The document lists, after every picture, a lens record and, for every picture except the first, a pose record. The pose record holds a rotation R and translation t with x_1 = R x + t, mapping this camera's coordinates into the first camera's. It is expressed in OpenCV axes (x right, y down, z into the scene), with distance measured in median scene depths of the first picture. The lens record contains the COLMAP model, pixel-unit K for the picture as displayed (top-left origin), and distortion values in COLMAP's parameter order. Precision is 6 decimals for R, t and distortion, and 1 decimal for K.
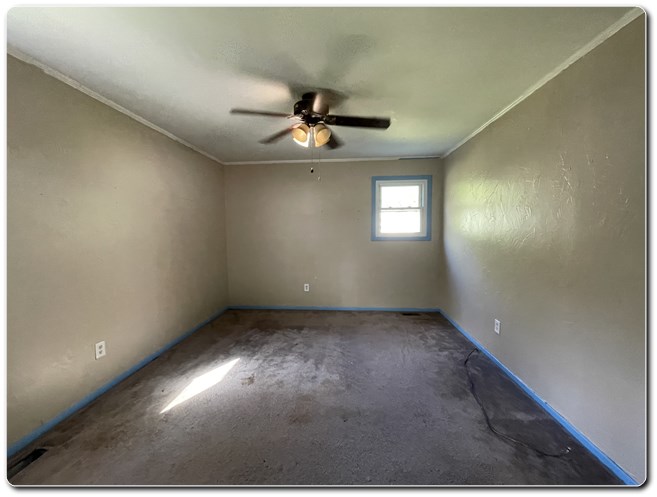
lens RADIAL K [[258.1, 0, 325.9], [0, 258.1, 246.3], [0, 0, 1]] dist [-0.001591, -0.000180]
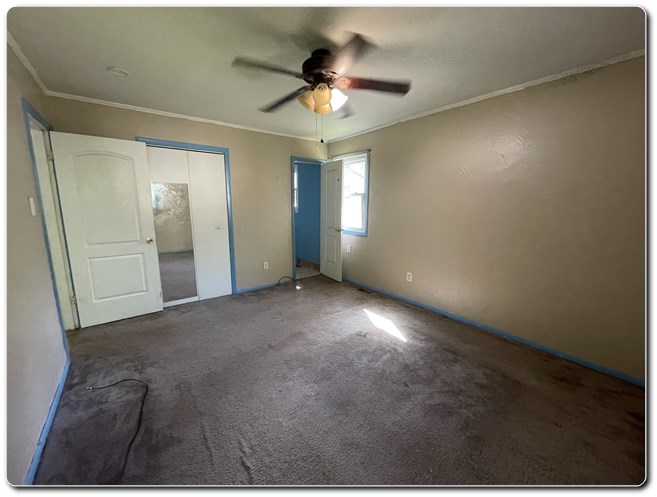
lens RADIAL K [[258.1, 0, 325.9], [0, 258.1, 246.3], [0, 0, 1]] dist [-0.001591, -0.000180]
pose [[-0.731297, 0.124447, -0.670609, 0.414980], [-0.039603, 0.973807, 0.223899, -0.098988], [0.680908, 0.190295, -0.707215, 1.197123]]
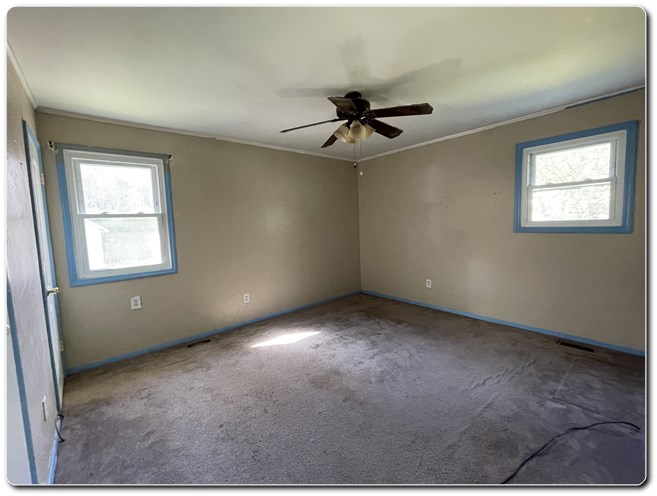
lens RADIAL K [[270.6, 0, 317.5], [0, 270.6, 247.8], [0, 0, 1]] dist [-0.000495, -0.000048]
pose [[0.702870, 0.050820, -0.709500, 0.439344], [-0.016007, 0.998322, 0.055650, -0.016184], [0.711138, -0.027758, 0.702504, 0.078433]]
